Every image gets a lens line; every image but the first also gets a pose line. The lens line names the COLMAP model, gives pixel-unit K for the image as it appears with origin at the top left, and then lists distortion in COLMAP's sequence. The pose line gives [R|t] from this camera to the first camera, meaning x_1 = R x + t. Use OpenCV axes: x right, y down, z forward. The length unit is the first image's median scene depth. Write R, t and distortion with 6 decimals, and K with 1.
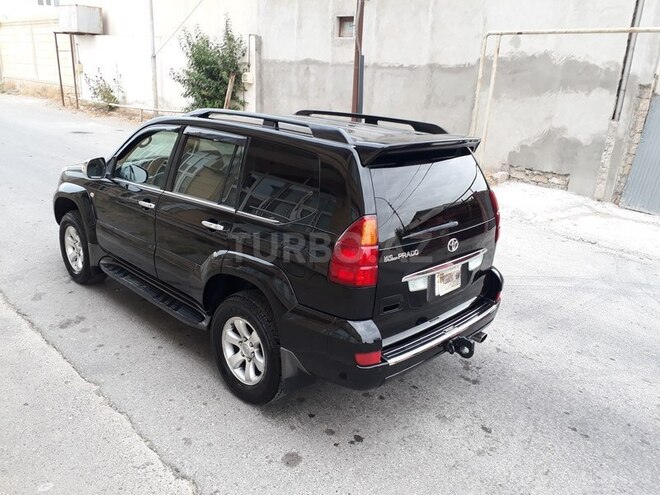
lens RADIAL K [[528.4, 0, 329.2], [0, 528.4, 239.2], [0, 0, 1]] dist [0.028963, -0.044282]
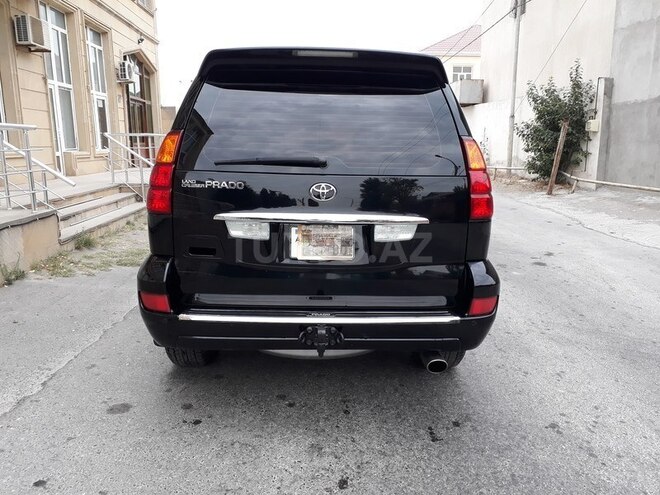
lens RADIAL K [[528.4, 0, 329.2], [0, 528.4, 239.2], [0, 0, 1]] dist [0.028963, -0.044282]
pose [[0.720452, 0.076386, -0.689286, 0.226914], [-0.177768, 0.981048, -0.077087, 0.039367], [0.670334, 0.178071, 0.720377, 0.153385]]
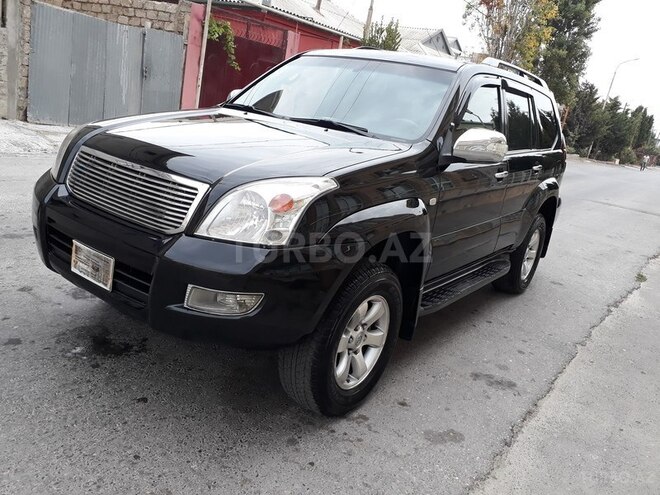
lens RADIAL K [[528.4, 0, 329.2], [0, 528.4, 239.2], [0, 0, 1]] dist [0.028963, -0.044282]
pose [[-0.129200, -0.330352, 0.934973, -0.440199], [0.127045, 0.929591, 0.346006, -0.116272], [-0.983446, 0.163488, -0.078133, 0.525125]]
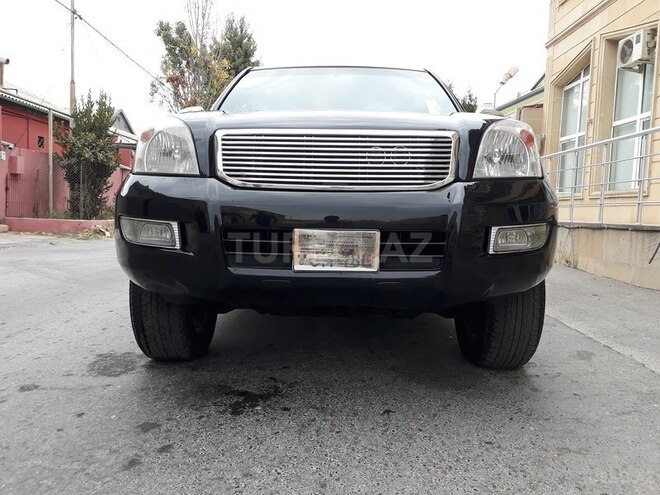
lens RADIAL K [[531.7, 0, 327.8], [0, 531.7, 224.8], [0, 0, 1]] dist [0.017722, -0.016865]
pose [[-0.683554, -0.090092, 0.724319, -0.356502], [0.156179, 0.951317, 0.265715, -0.099562], [-0.712996, 0.294754, -0.636206, 0.709258]]
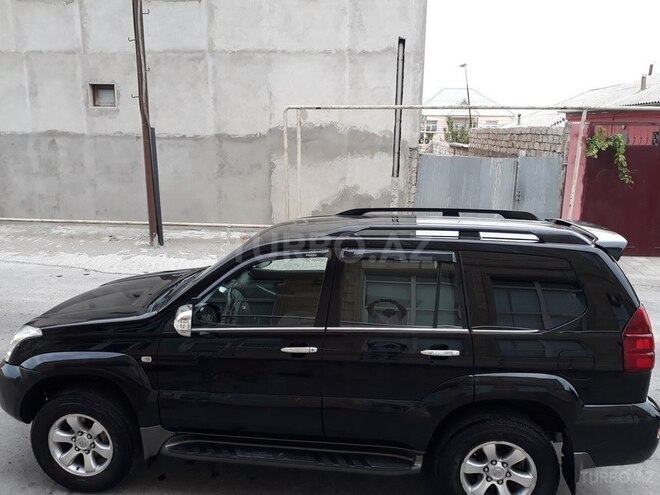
lens RADIAL K [[518.8, 0, 330.0], [0, 518.8, 247.5], [0, 0, 1]] dist [0.065780, -0.128753]
pose [[0.788993, -0.164204, 0.592053, -0.290049], [0.207982, 0.978115, -0.005888, -0.079005], [-0.578129, 0.127782, 0.805877, 0.122067]]
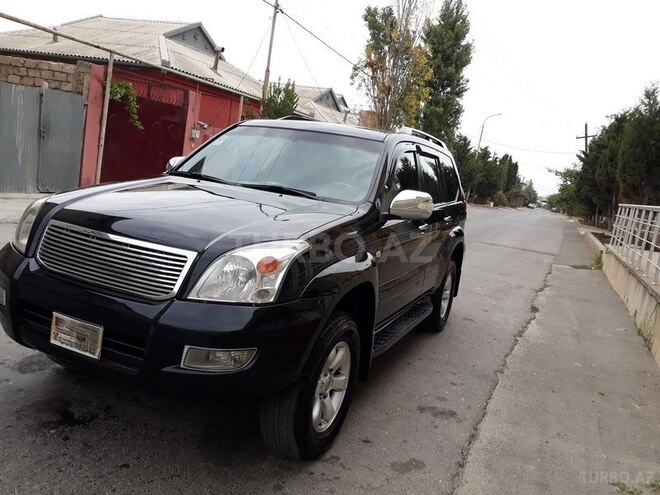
lens RADIAL K [[531.1, 0, 328.5], [0, 531.1, 233.4], [0, 0, 1]] dist [0.009835, -0.009696]
pose [[-0.324197, -0.220732, 0.919877, -0.458884], [0.119949, 0.954956, 0.271424, -0.132173], [-0.938354, 0.198333, -0.283117, 0.559032]]
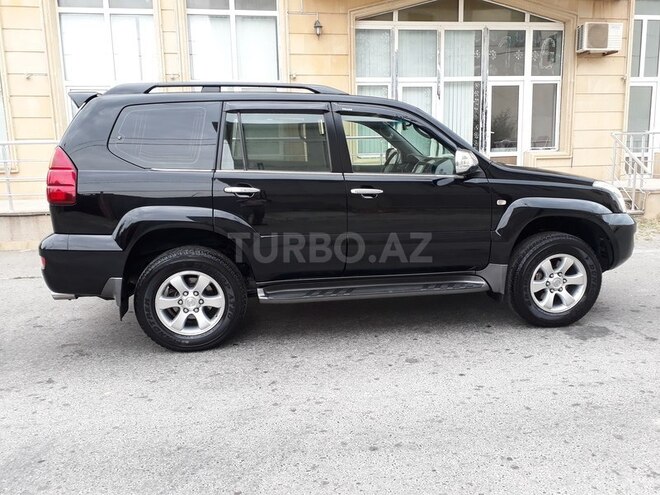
lens RADIAL K [[527.2, 0, 330.0], [0, 527.2, 247.5], [0, 0, 1]] dist [0.009555, -0.011238]
pose [[-0.606379, 0.103844, -0.788366, 0.271532], [-0.248339, 0.917114, 0.311816, -0.119630], [0.755402, 0.384860, -0.530331, 0.681073]]
